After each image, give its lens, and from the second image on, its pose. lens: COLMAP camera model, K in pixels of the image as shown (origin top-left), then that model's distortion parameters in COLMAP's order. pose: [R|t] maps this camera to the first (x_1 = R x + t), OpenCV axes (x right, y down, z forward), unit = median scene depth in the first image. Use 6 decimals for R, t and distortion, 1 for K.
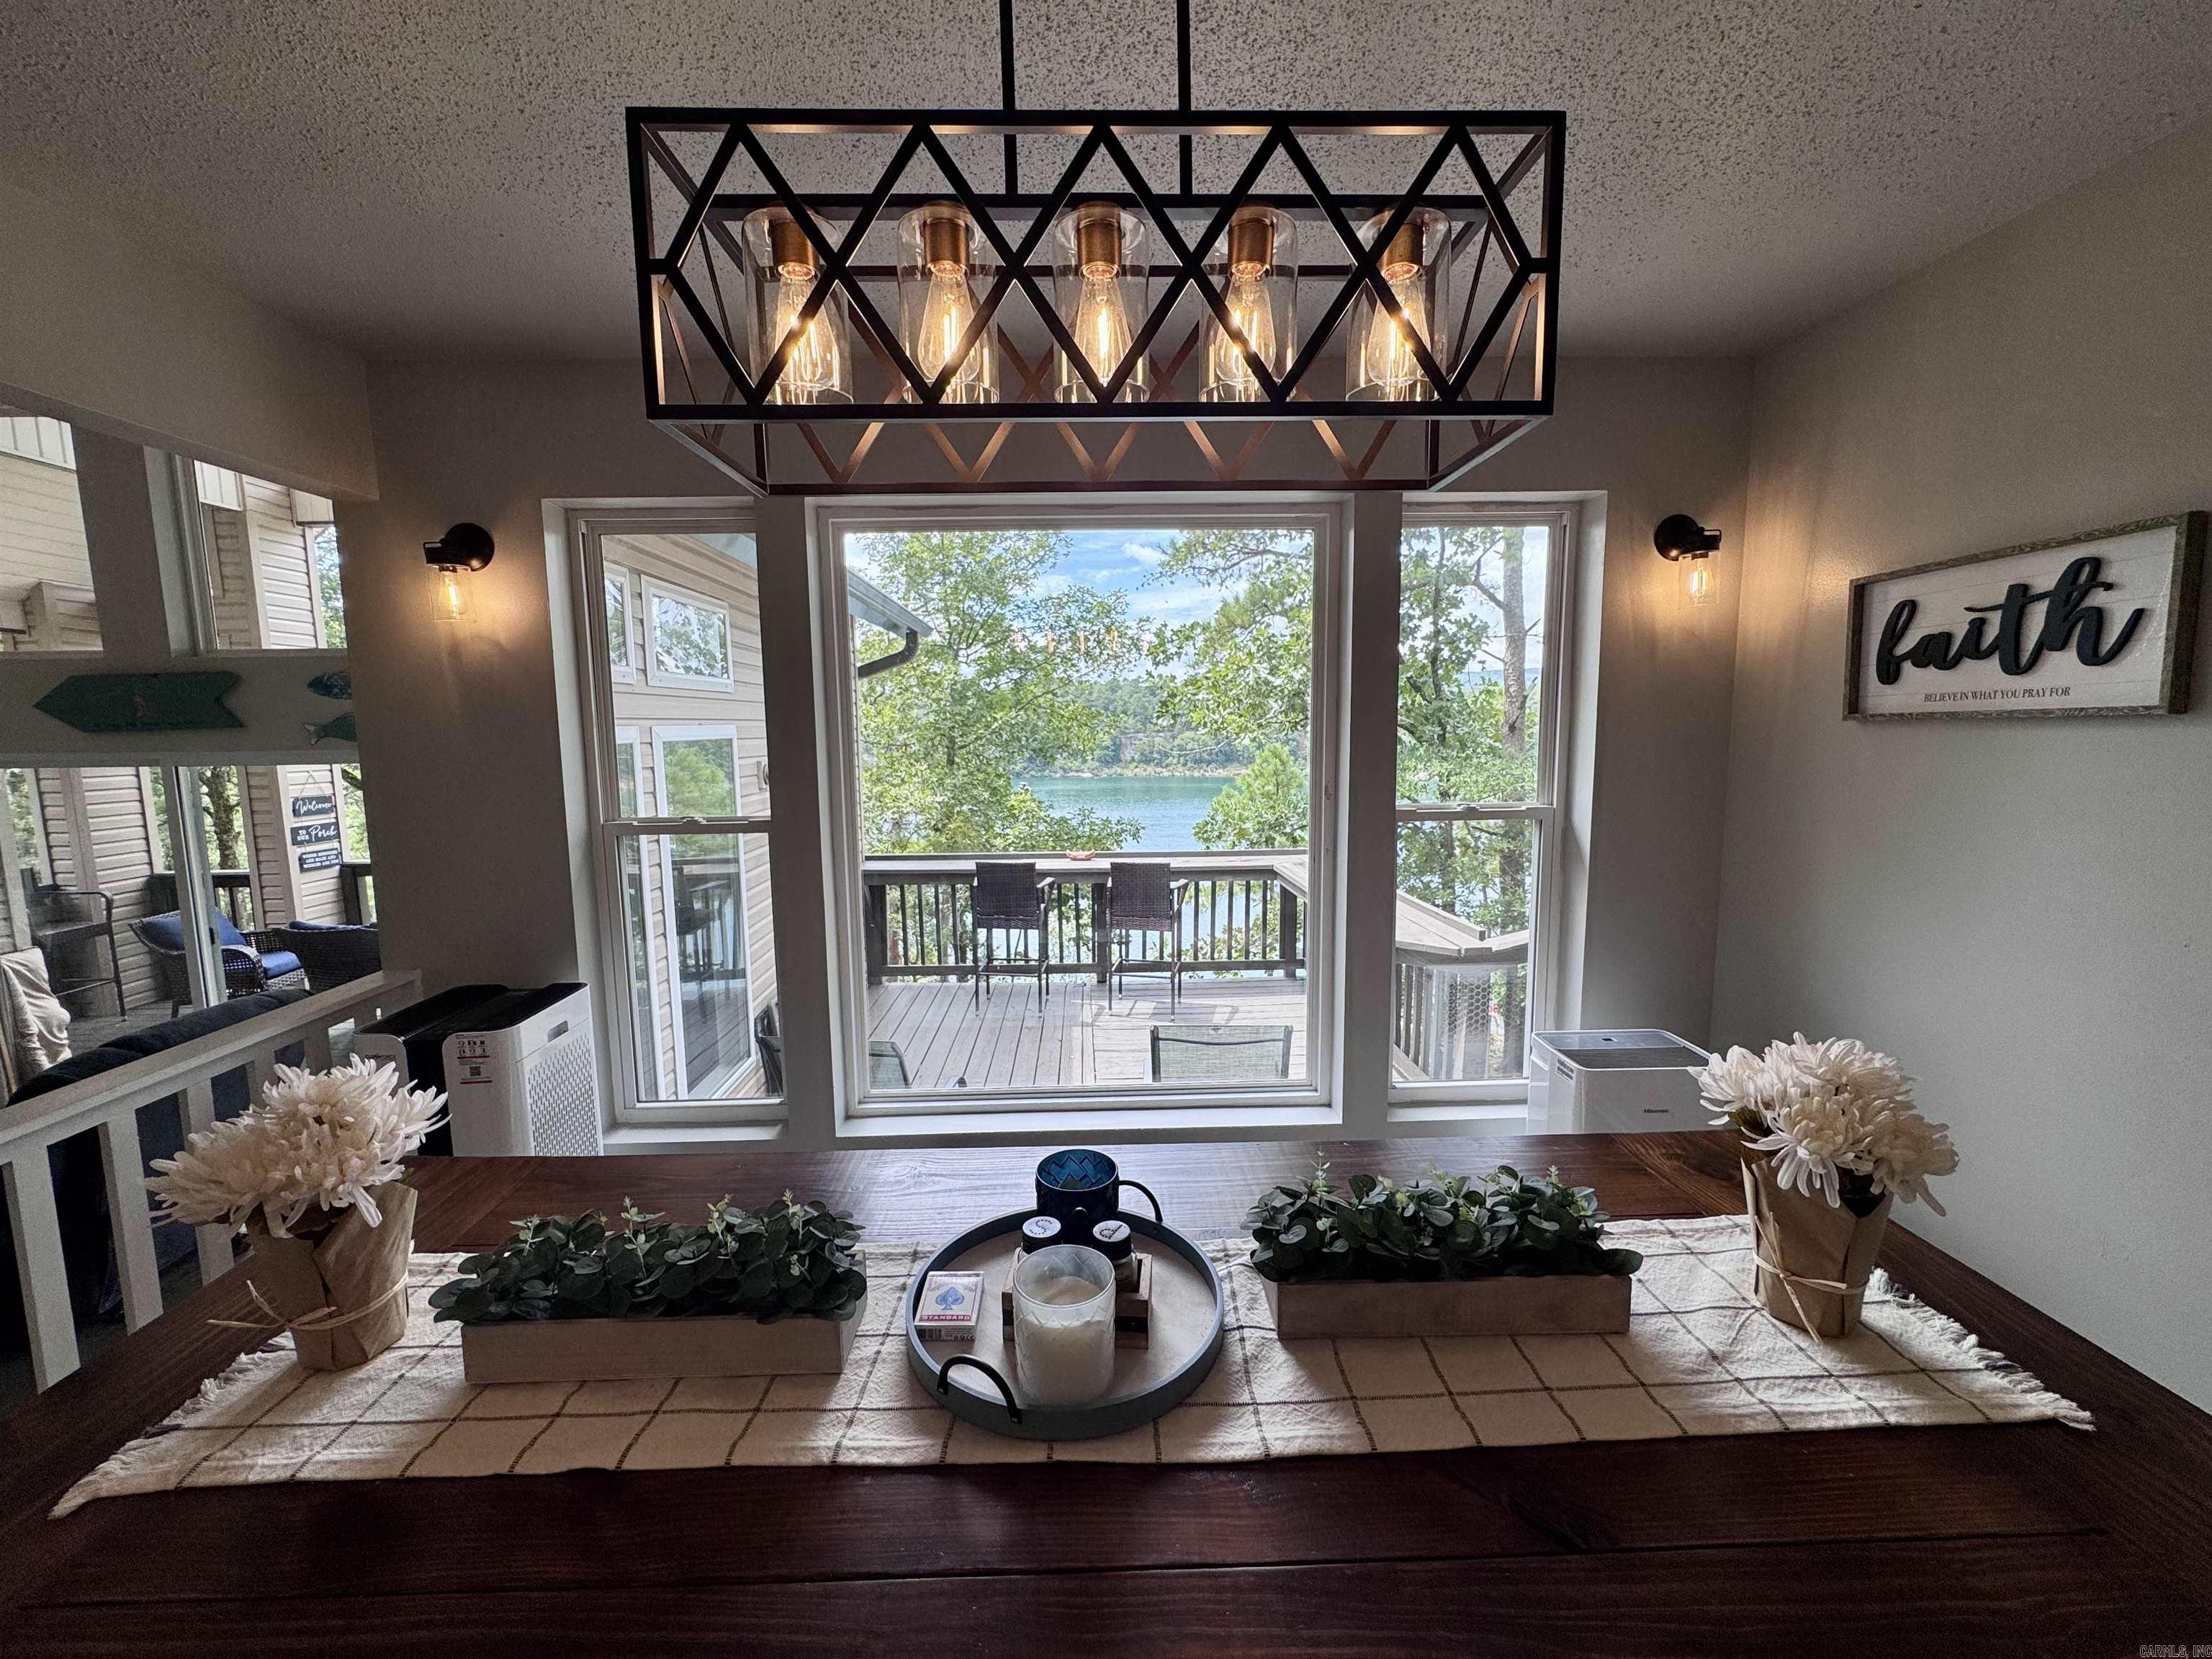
lens RADIAL K [[881.1, 0, 1106.0], [0, 881.1, 828.7], [0, 0, 1]] dist [-0.004637, 0.000399]
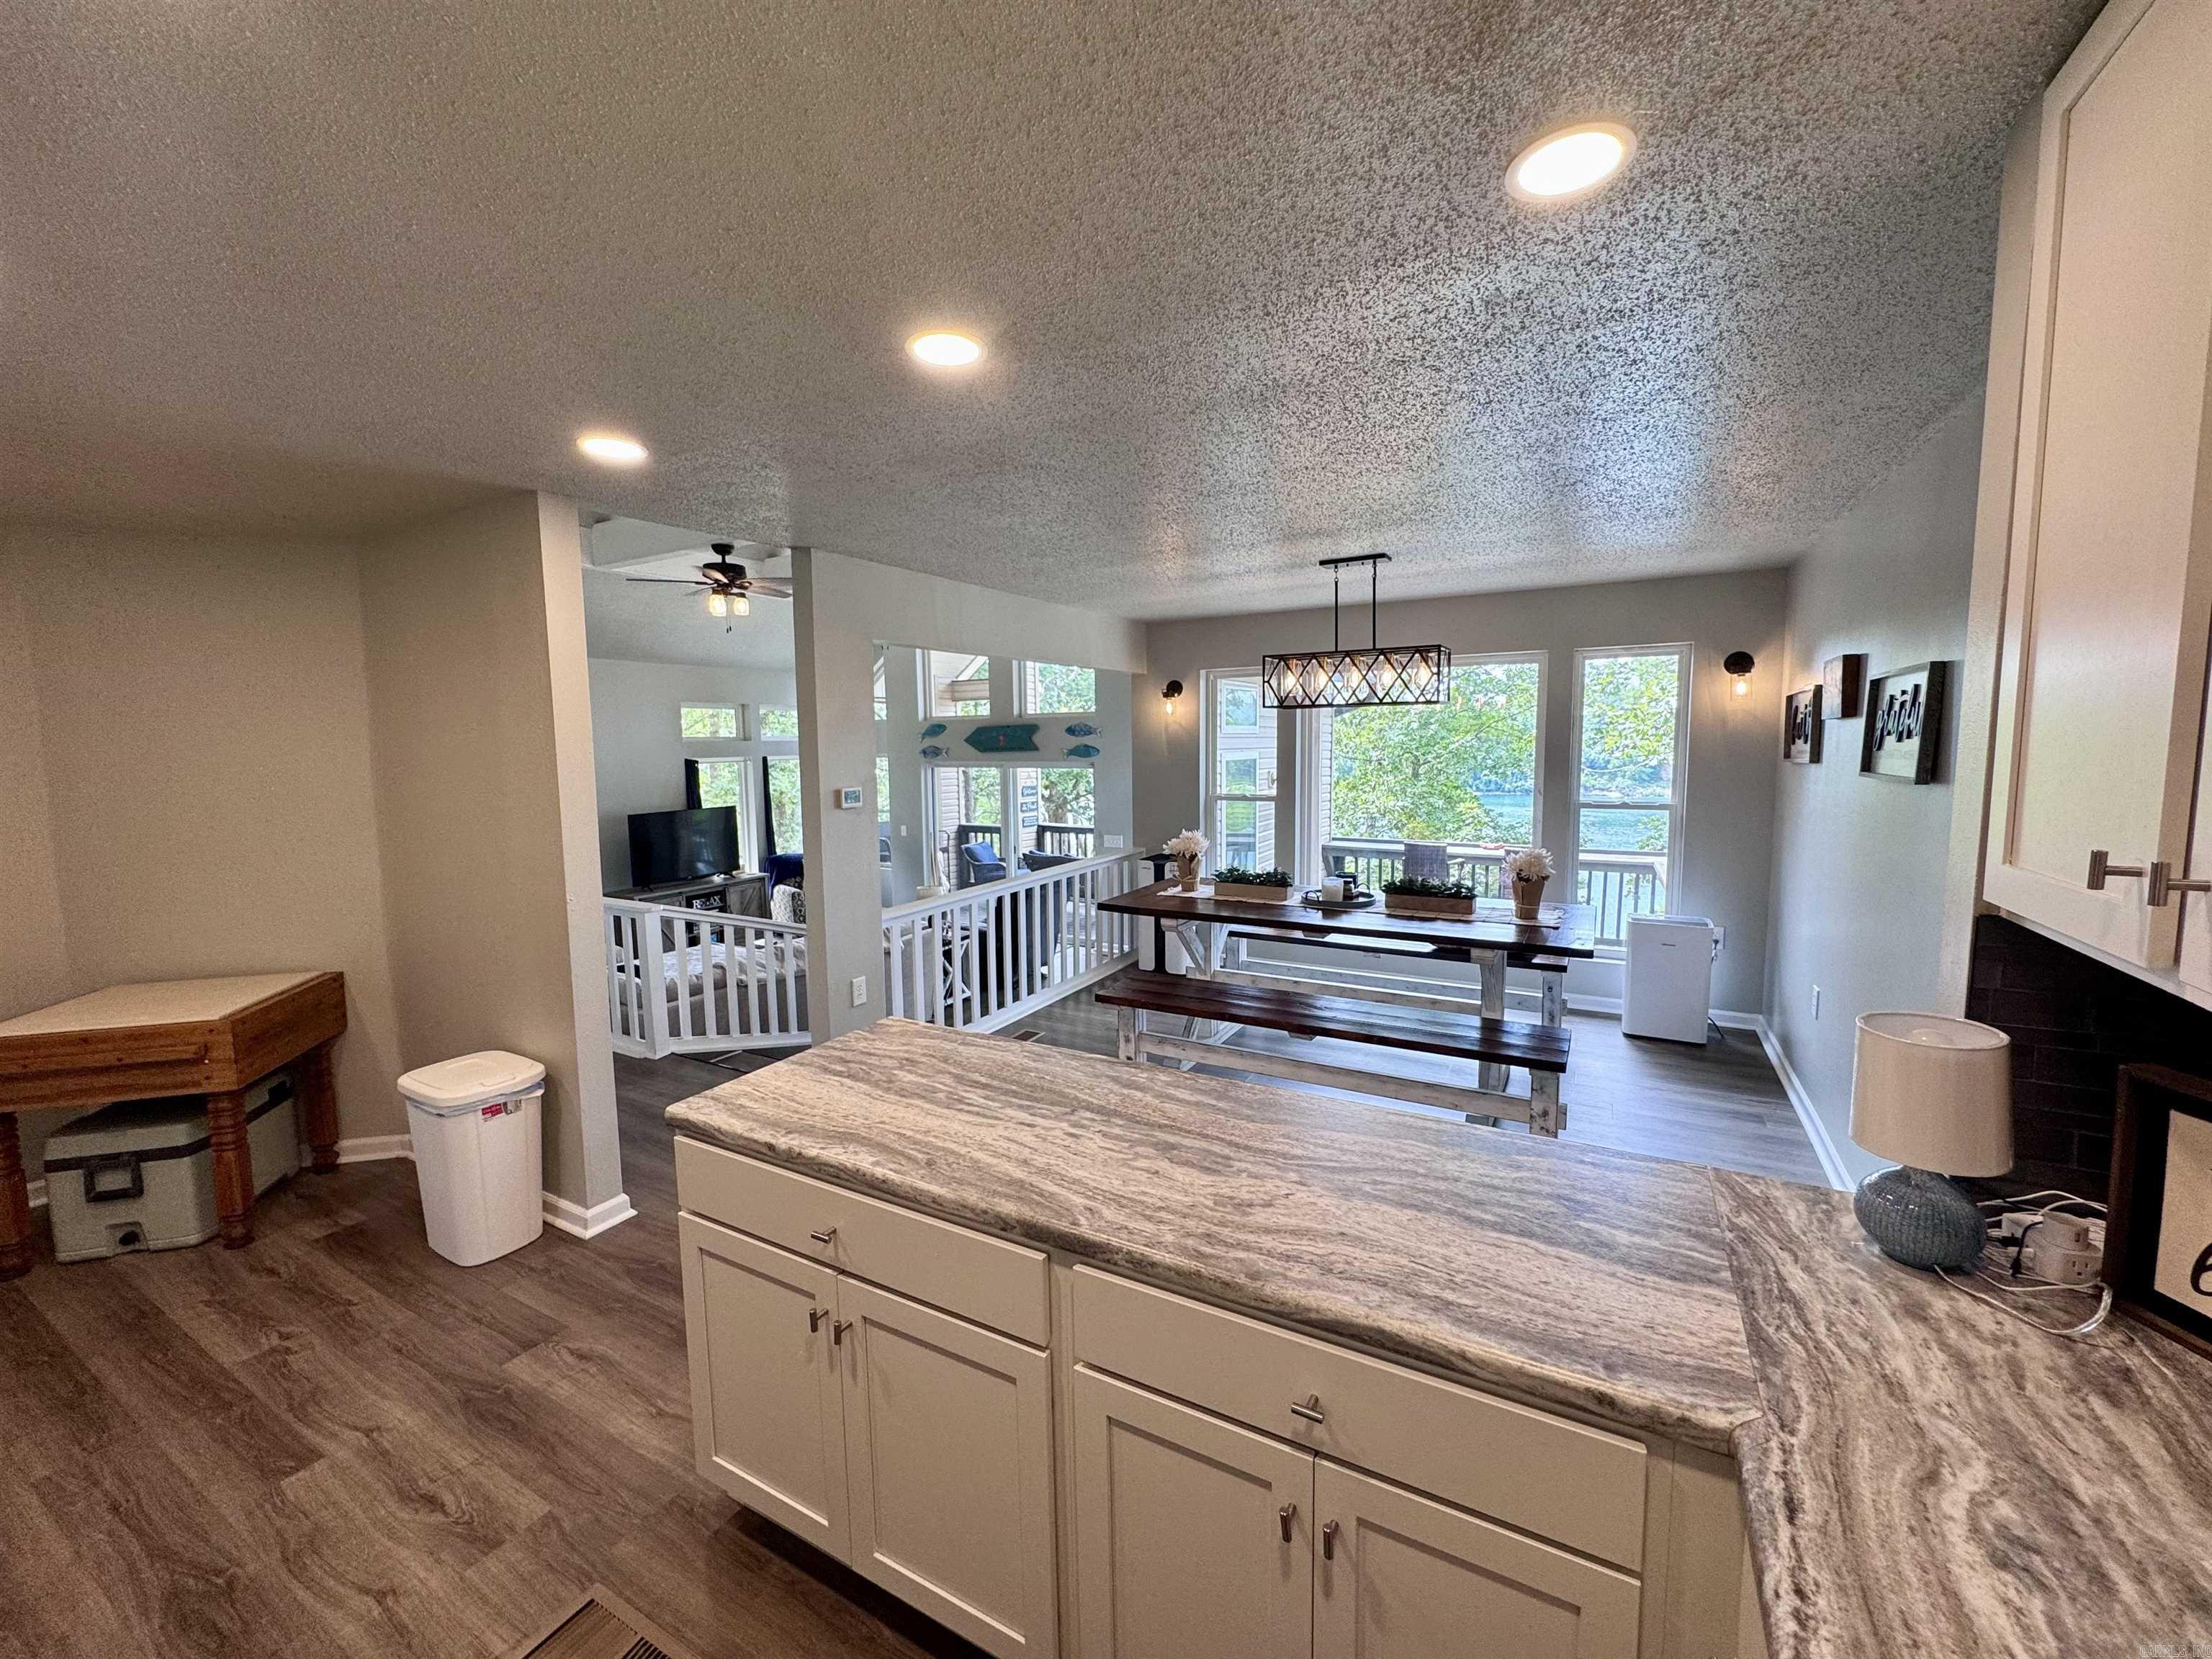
lens RADIAL K [[881.1, 0, 1103.1], [0, 881.1, 822.7], [0, 0, 1]] dist [-0.004637, 0.000399]
pose [[0.852271, 0.049848, -0.520720, 0.440318], [-0.060552, 0.998159, -0.003555, 0.093610], [0.519584, 0.034561, 0.853720, -1.204366]]
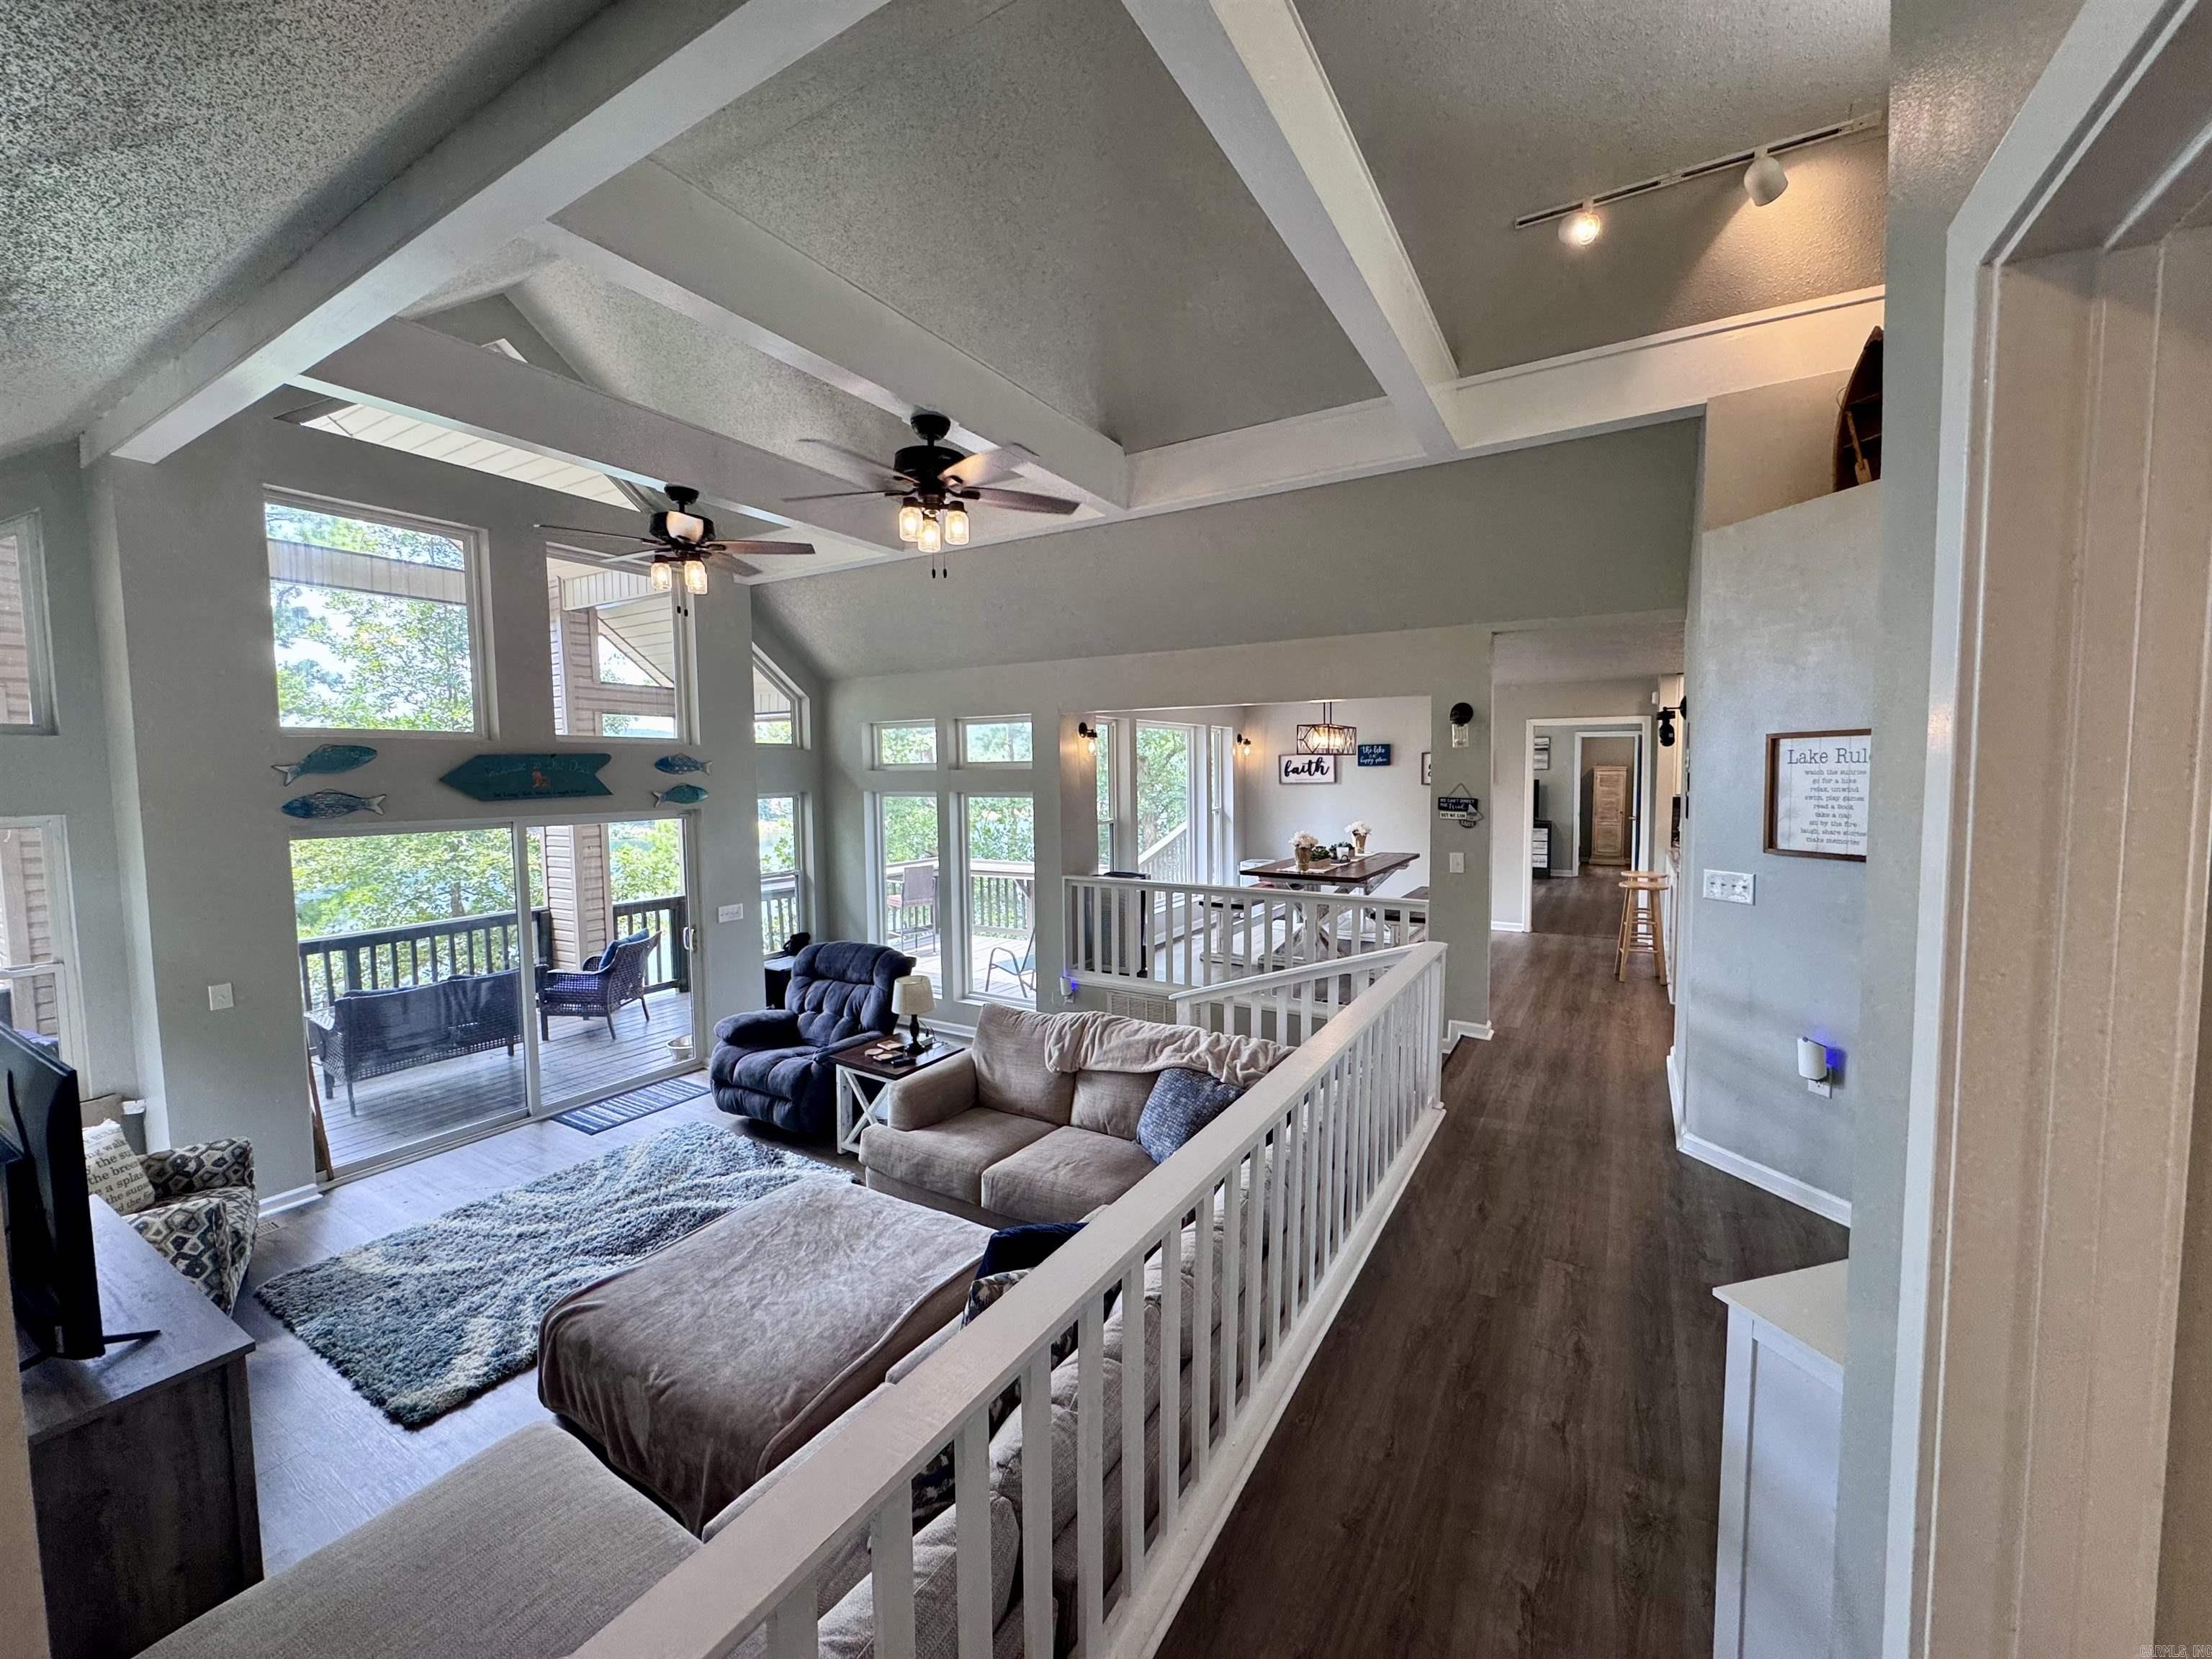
lens RADIAL K [[881.1, 0, 1108.2], [0, 881.1, 827.3], [0, 0, 1]] dist [-0.004637, 0.000399]
pose [[0.540003, -0.047485, 0.840323, -2.814673], [0.105219, 0.994383, -0.011425, 0.049048], [-0.835060, 0.094587, 0.541966, -0.596820]]
